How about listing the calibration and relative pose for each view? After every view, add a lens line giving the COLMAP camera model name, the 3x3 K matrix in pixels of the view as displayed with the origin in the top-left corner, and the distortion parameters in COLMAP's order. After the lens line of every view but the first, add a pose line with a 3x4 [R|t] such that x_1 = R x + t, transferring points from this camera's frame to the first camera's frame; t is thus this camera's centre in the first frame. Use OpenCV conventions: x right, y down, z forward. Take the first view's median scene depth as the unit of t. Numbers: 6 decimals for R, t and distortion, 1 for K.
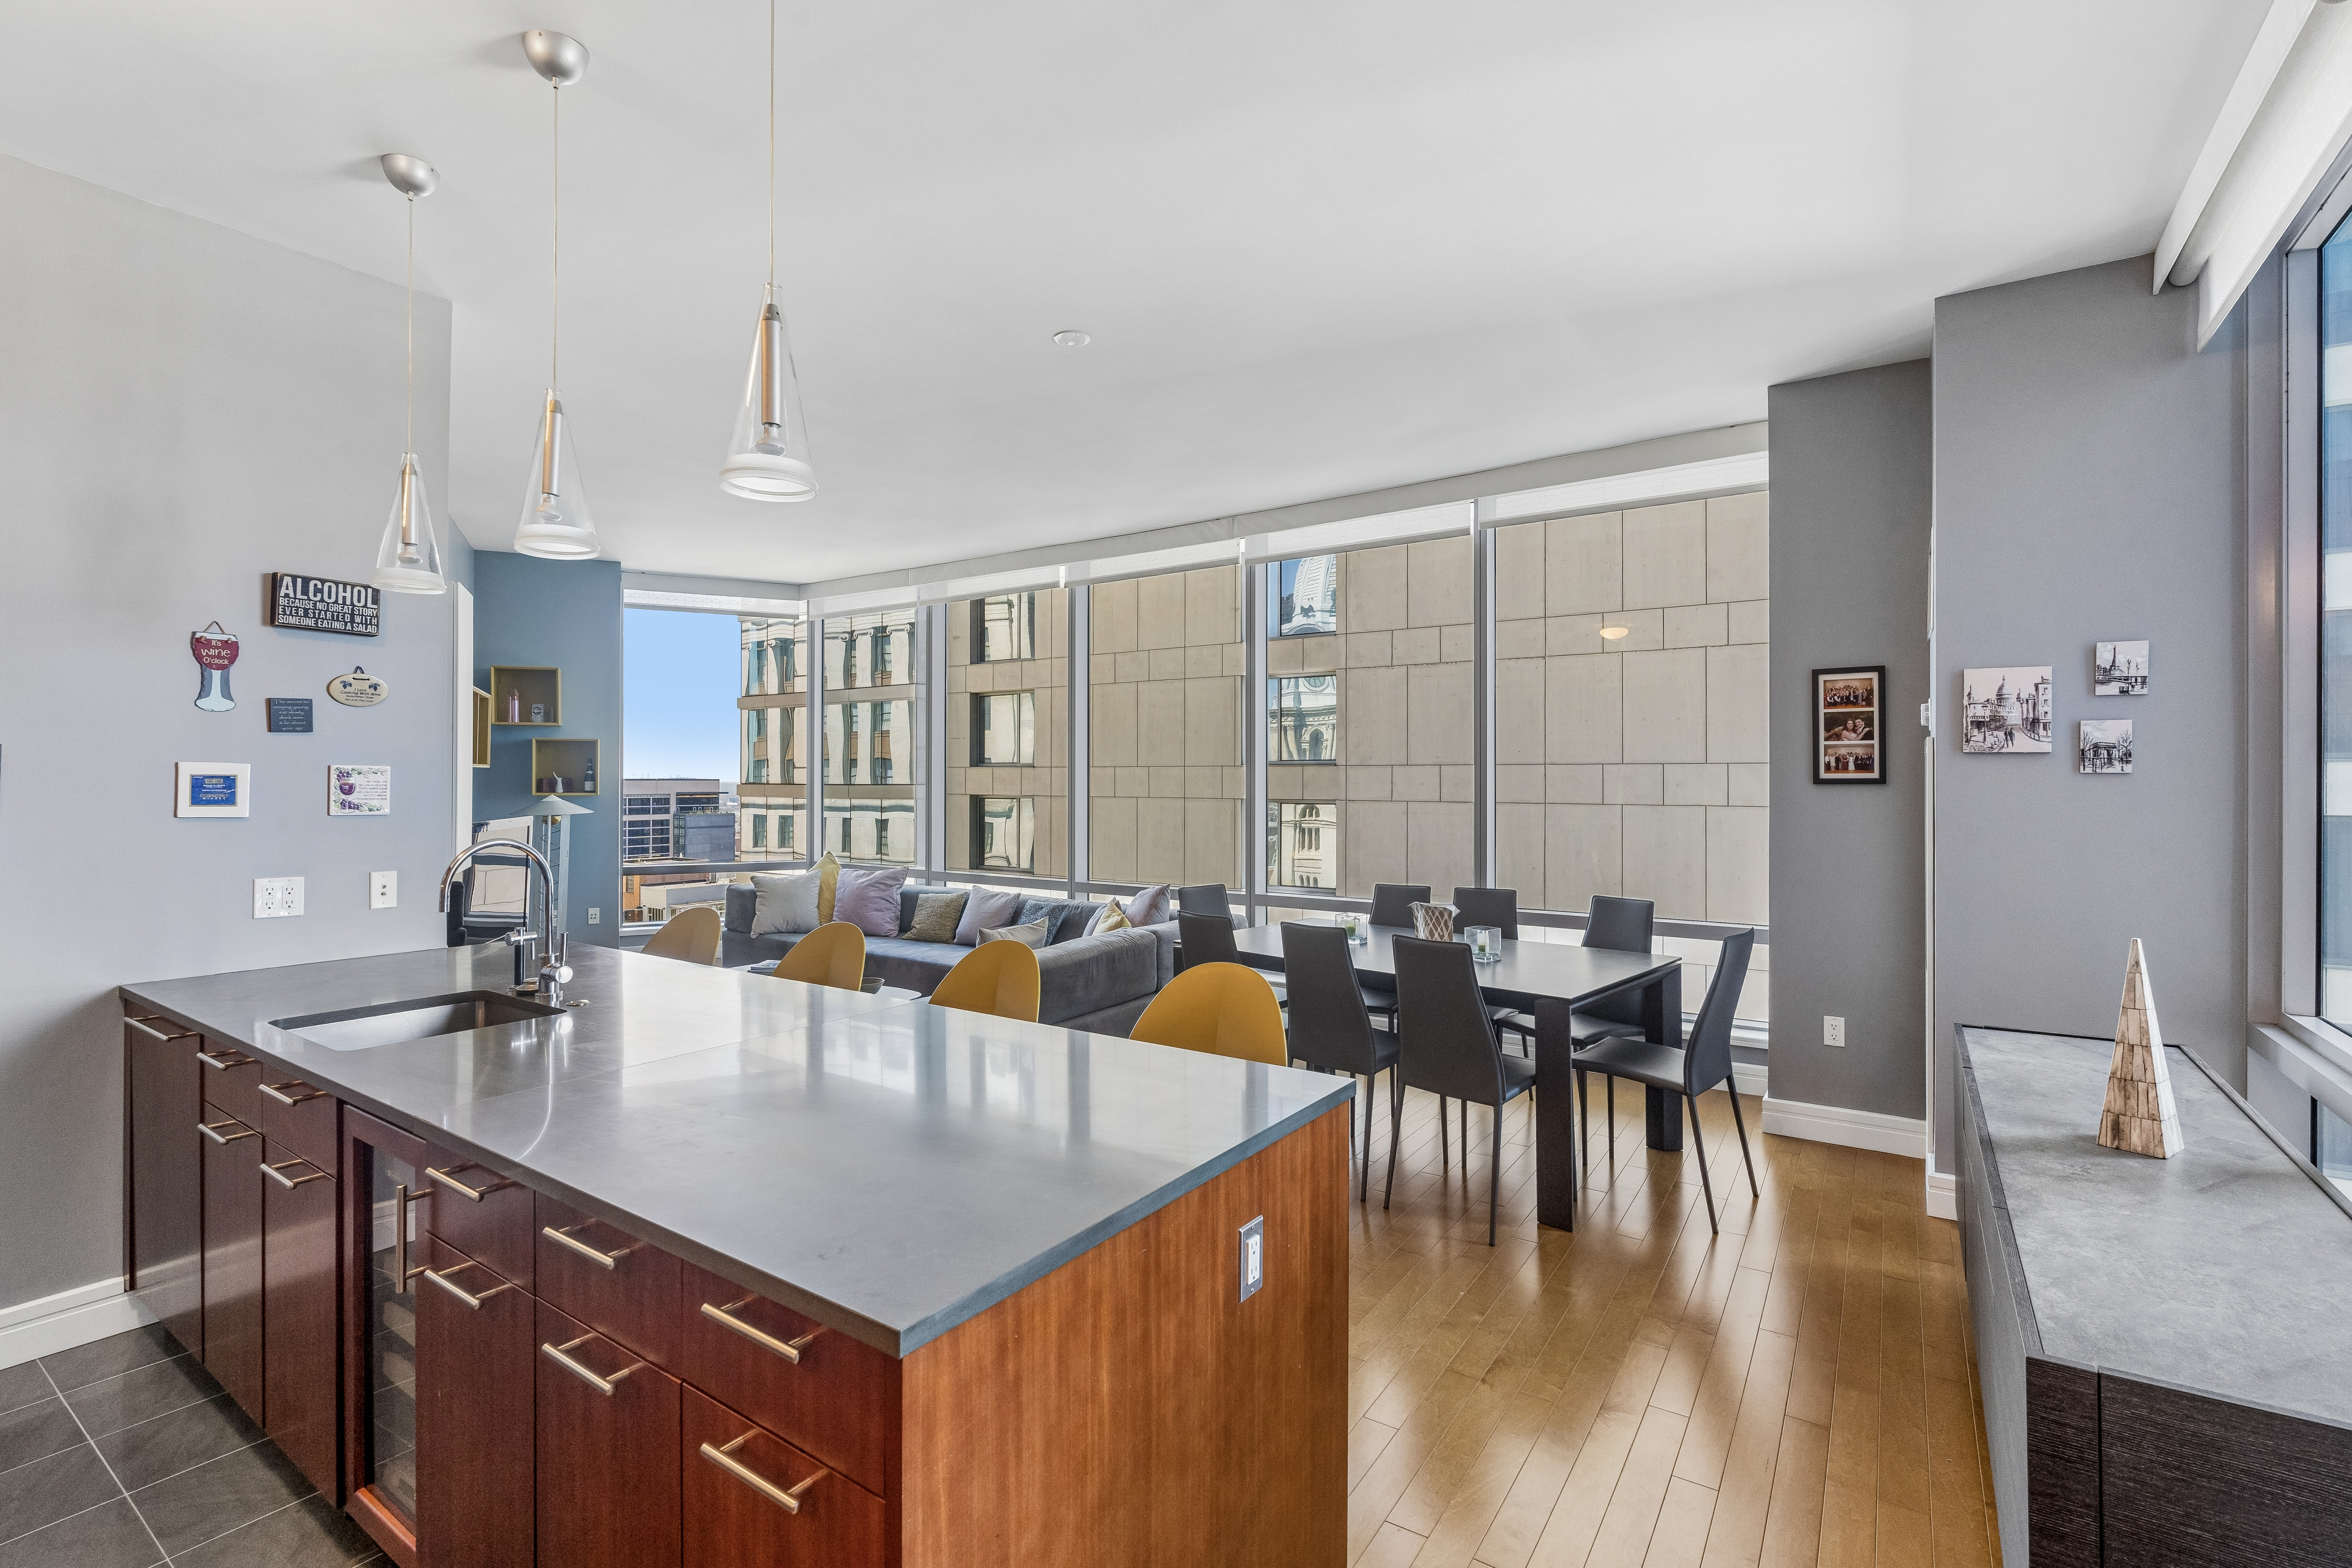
lens RADIAL K [[1025.7, 0, 1184.2], [0, 1025.7, 775.6], [0, 0, 1]] dist [-0.007917, 0.000924]
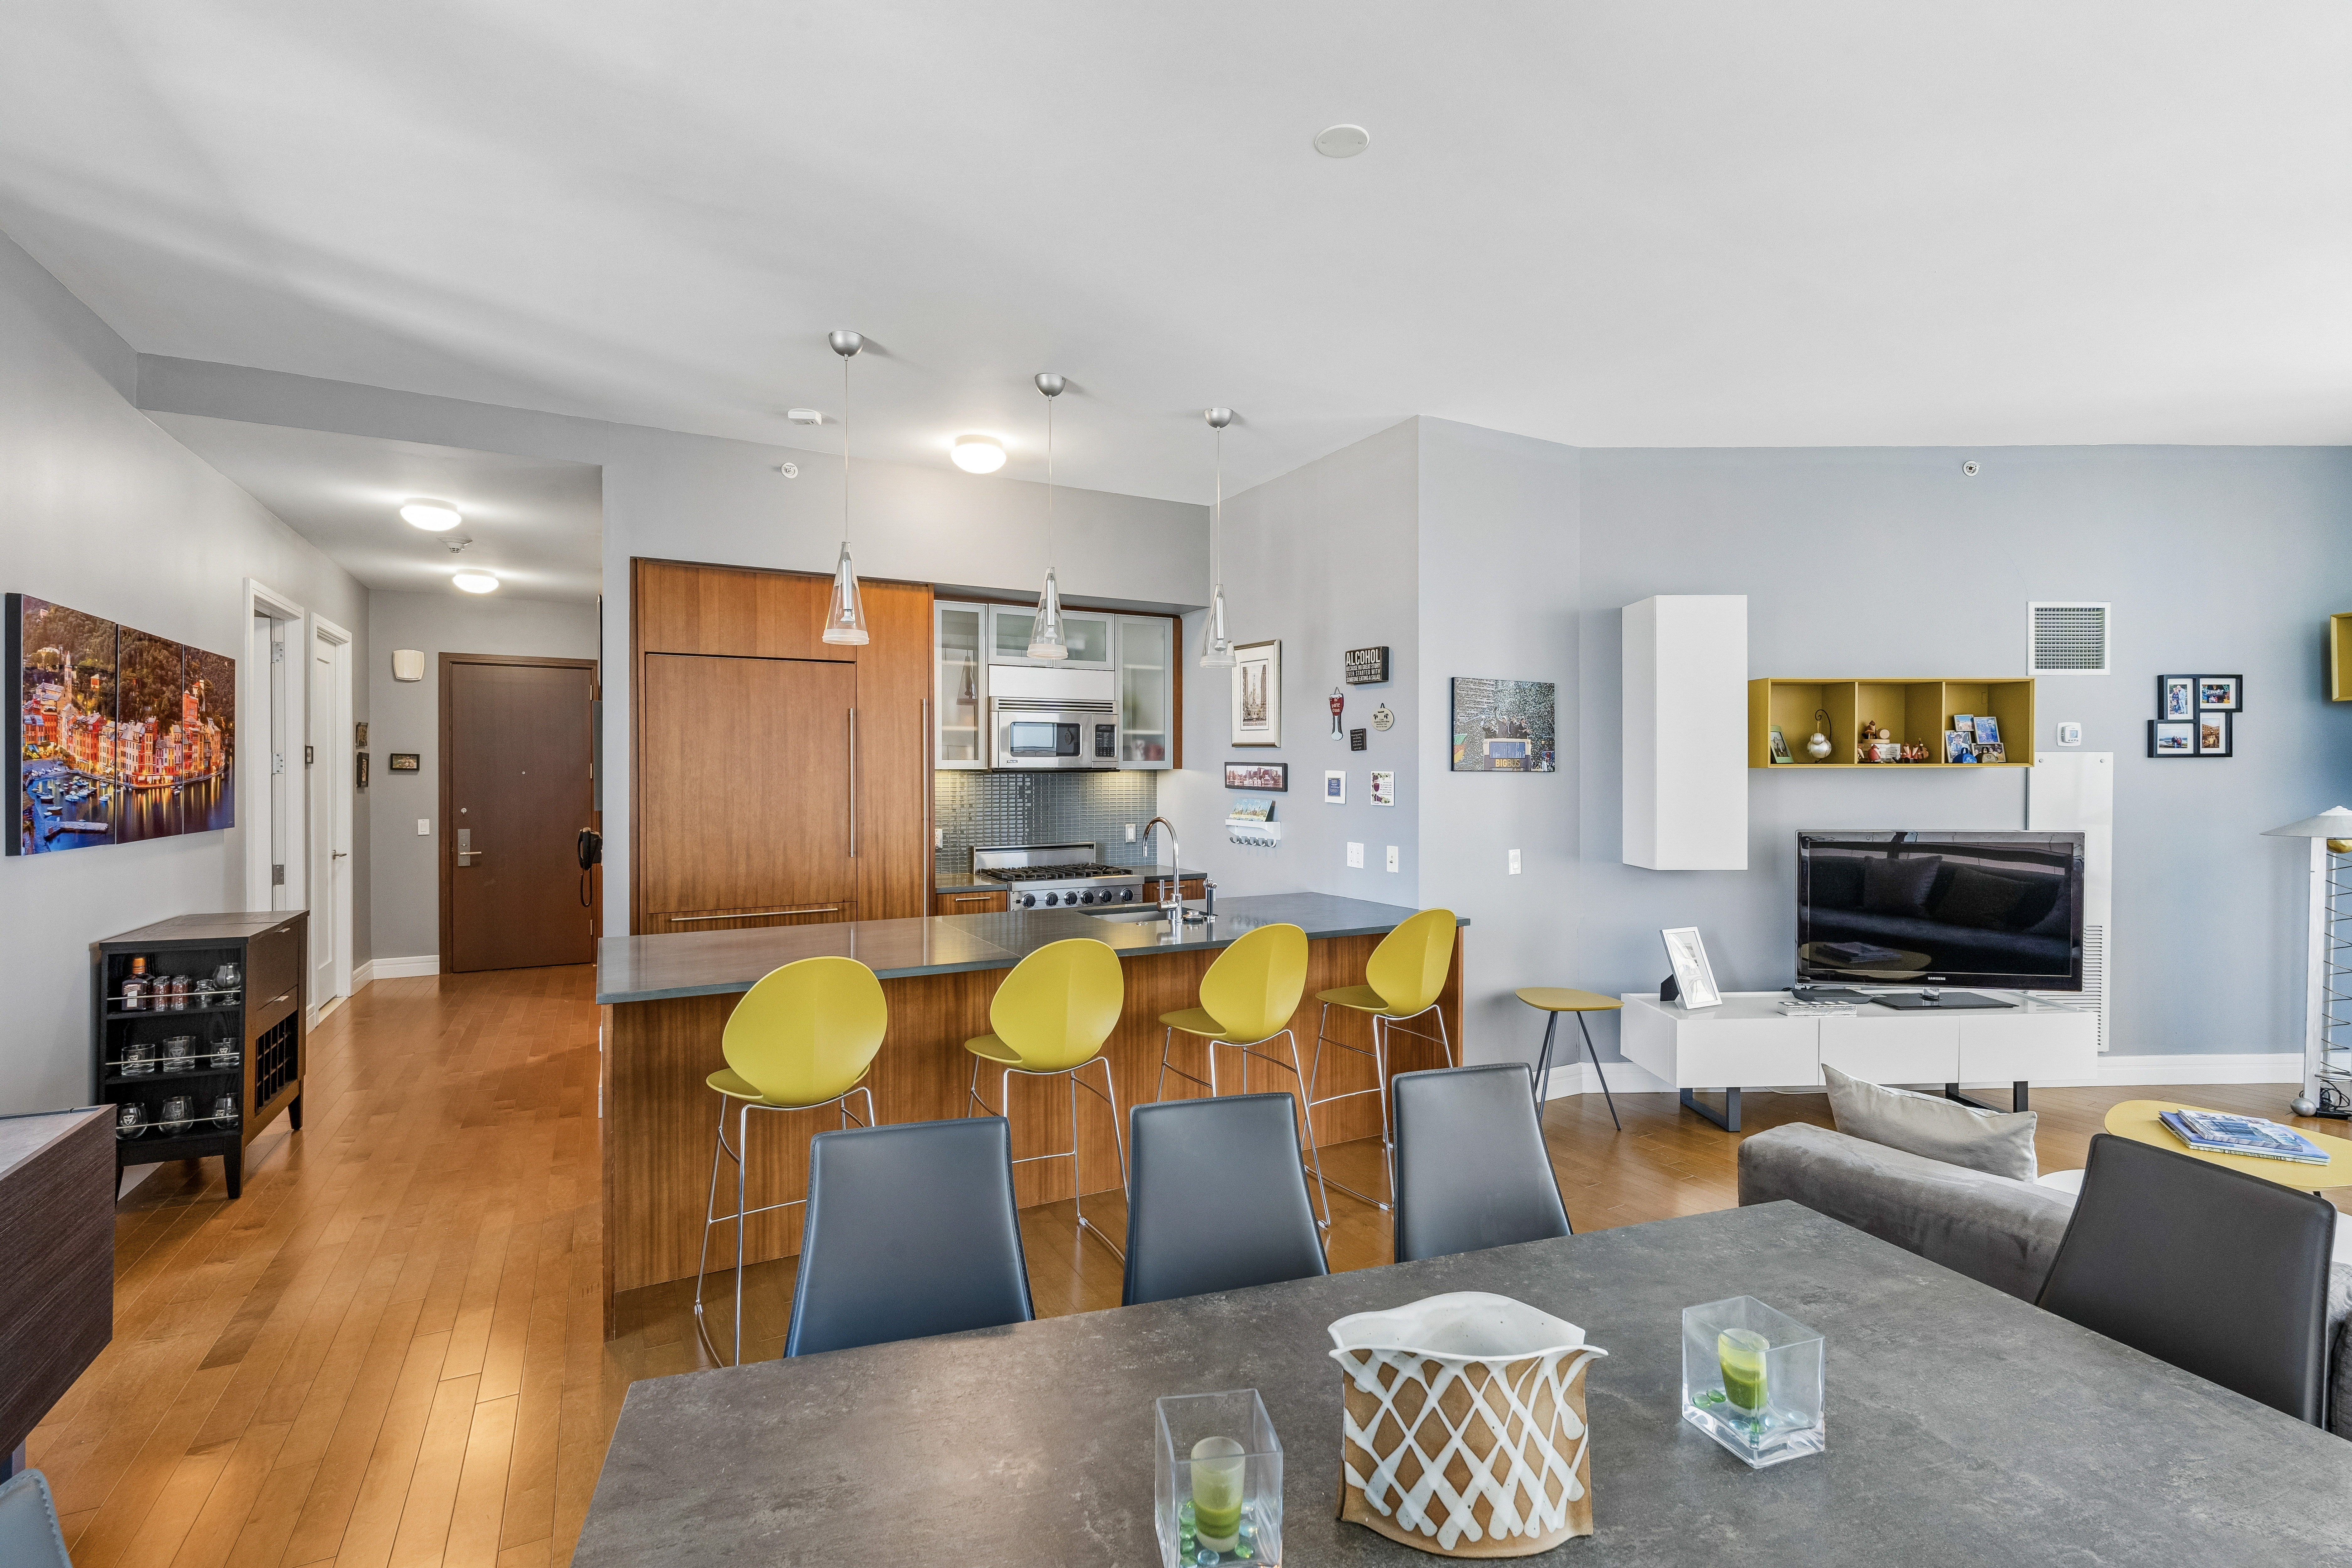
lens RADIAL K [[1025.7, 0, 1167.4], [0, 1025.7, 777.9], [0, 0, 1]] dist [-0.007917, 0.000924]
pose [[-0.459535, 0.004596, -0.888148, 0.083110], [0.002472, 0.999989, 0.003895, -0.000884], [0.888156, -0.000406, -0.459542, 0.185457]]
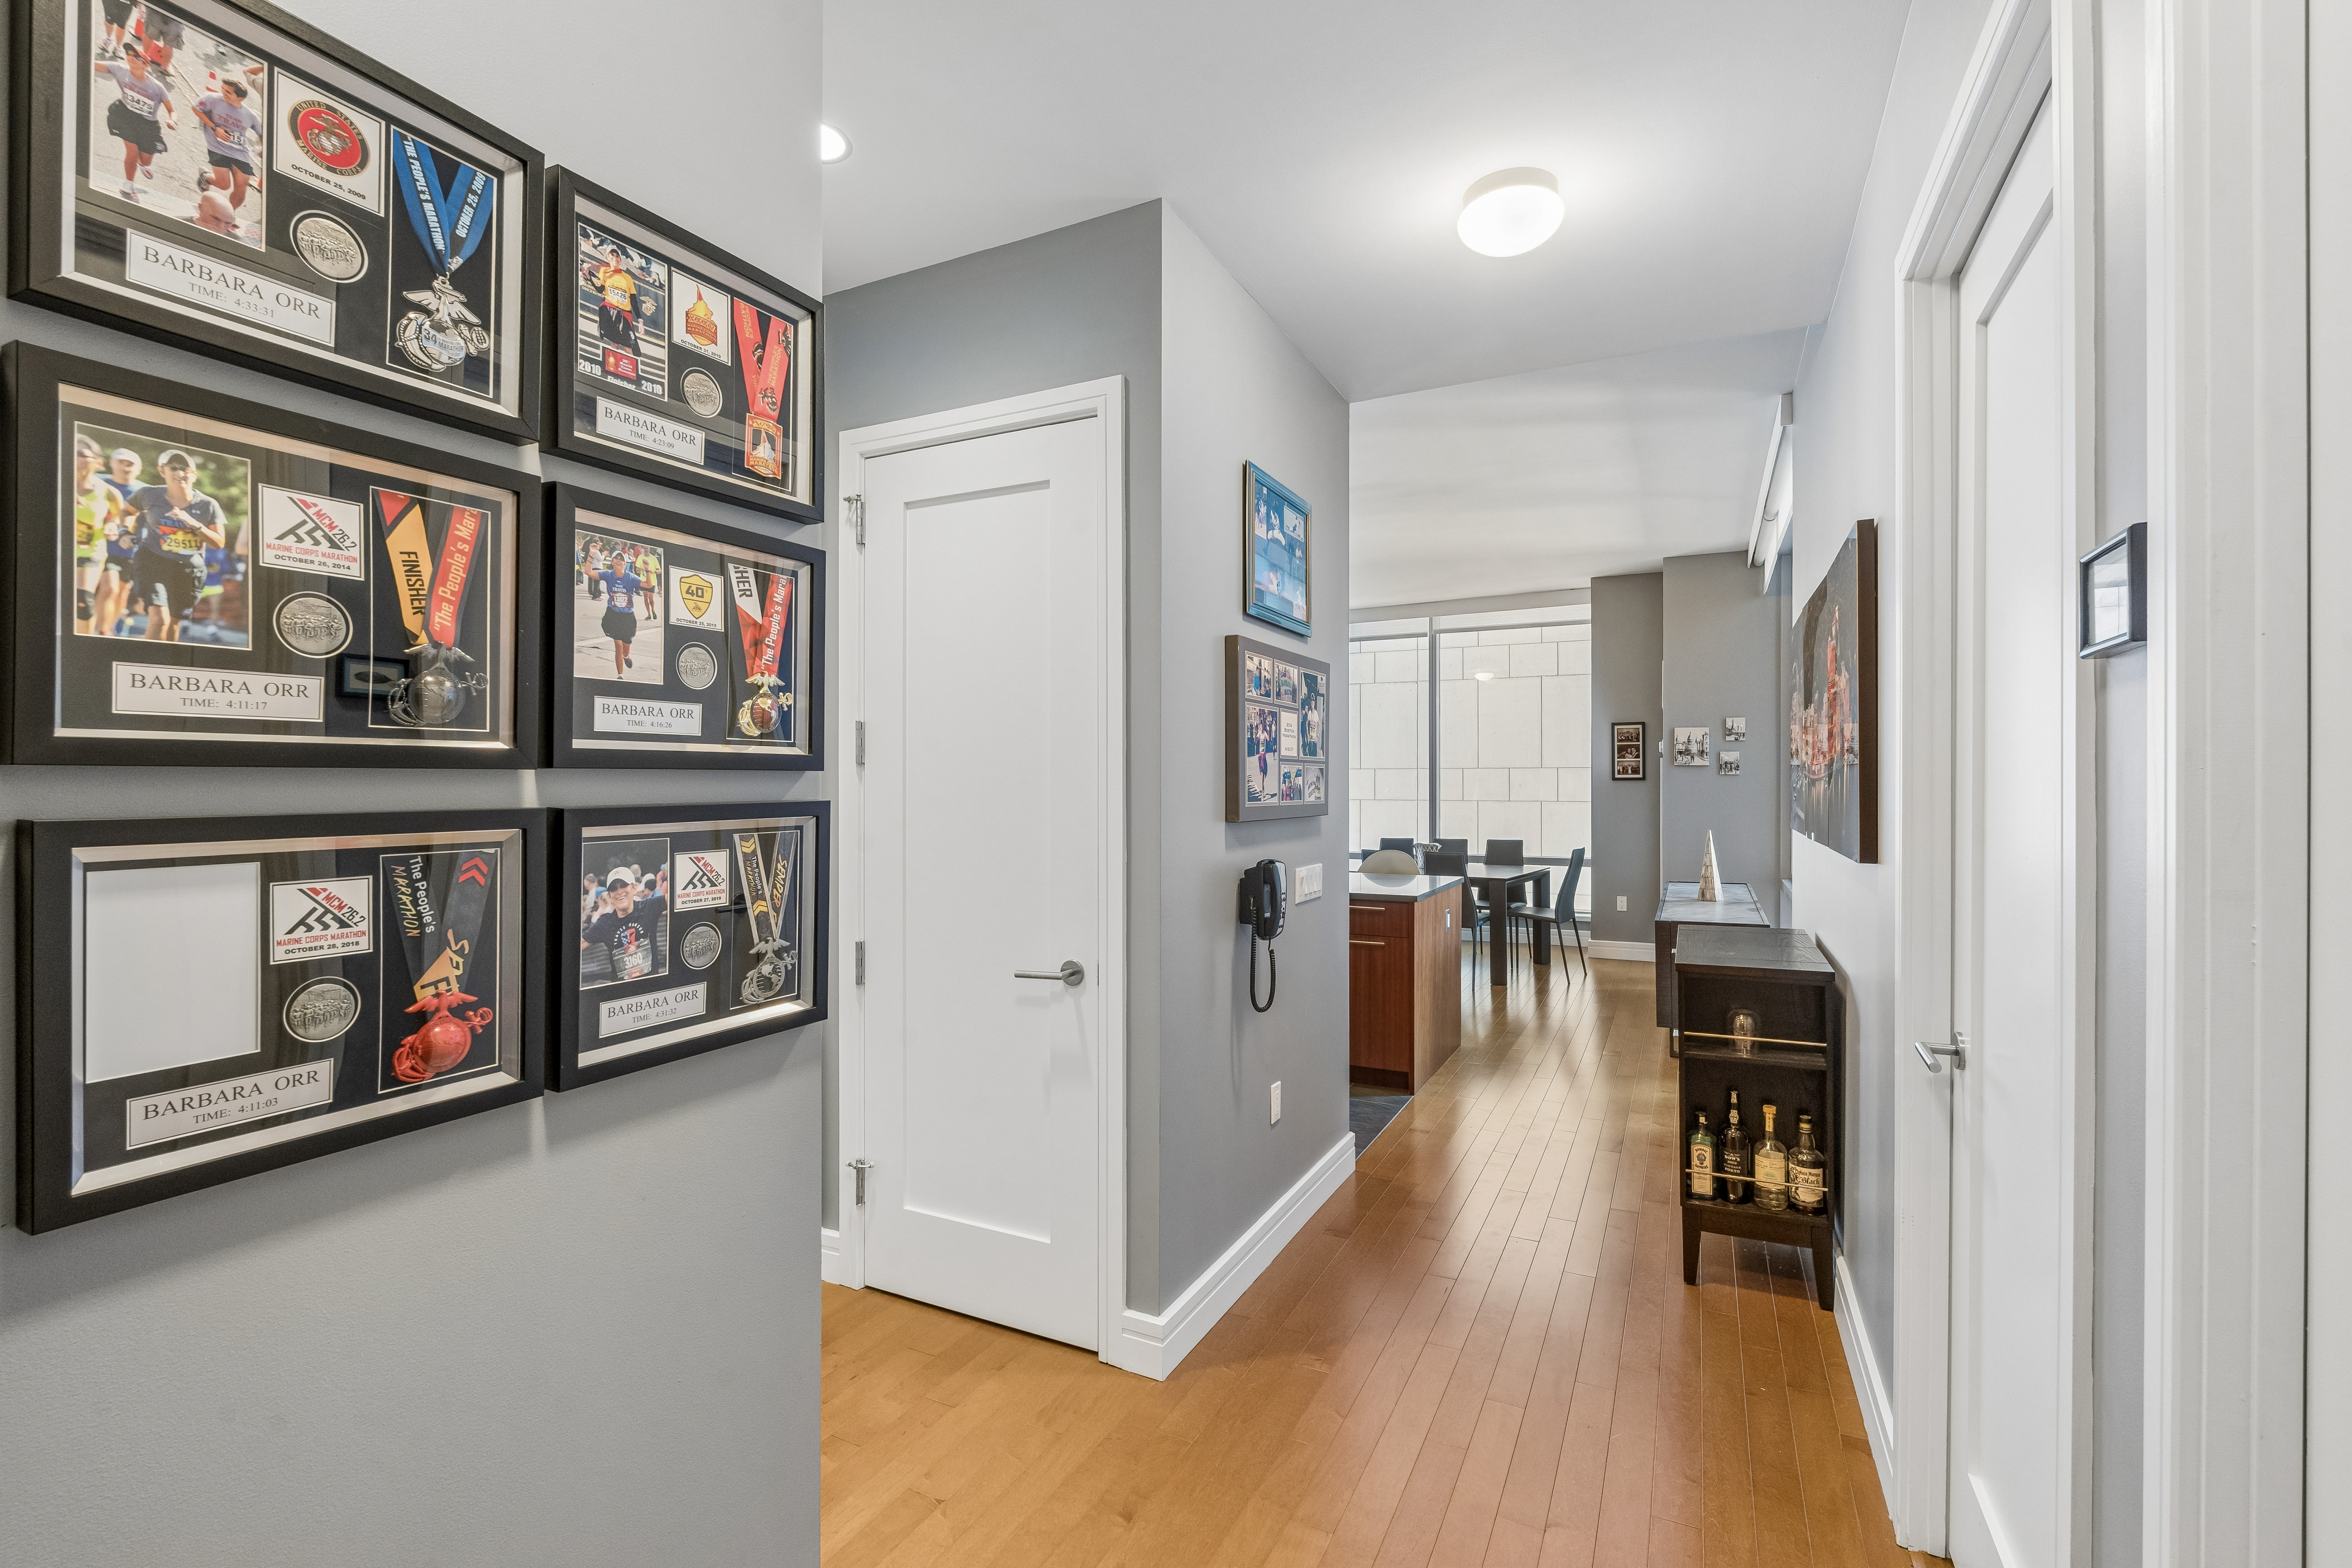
lens RADIAL K [[1025.7, 0, 1167.1], [0, 1025.7, 782.9], [0, 0, 1]] dist [-0.007917, 0.000924]
pose [[0.991610, -0.004328, 0.129194, -0.625063], [0.003897, 0.999986, 0.003587, 0.002854], [-0.129208, -0.003053, 0.991613, -1.079050]]
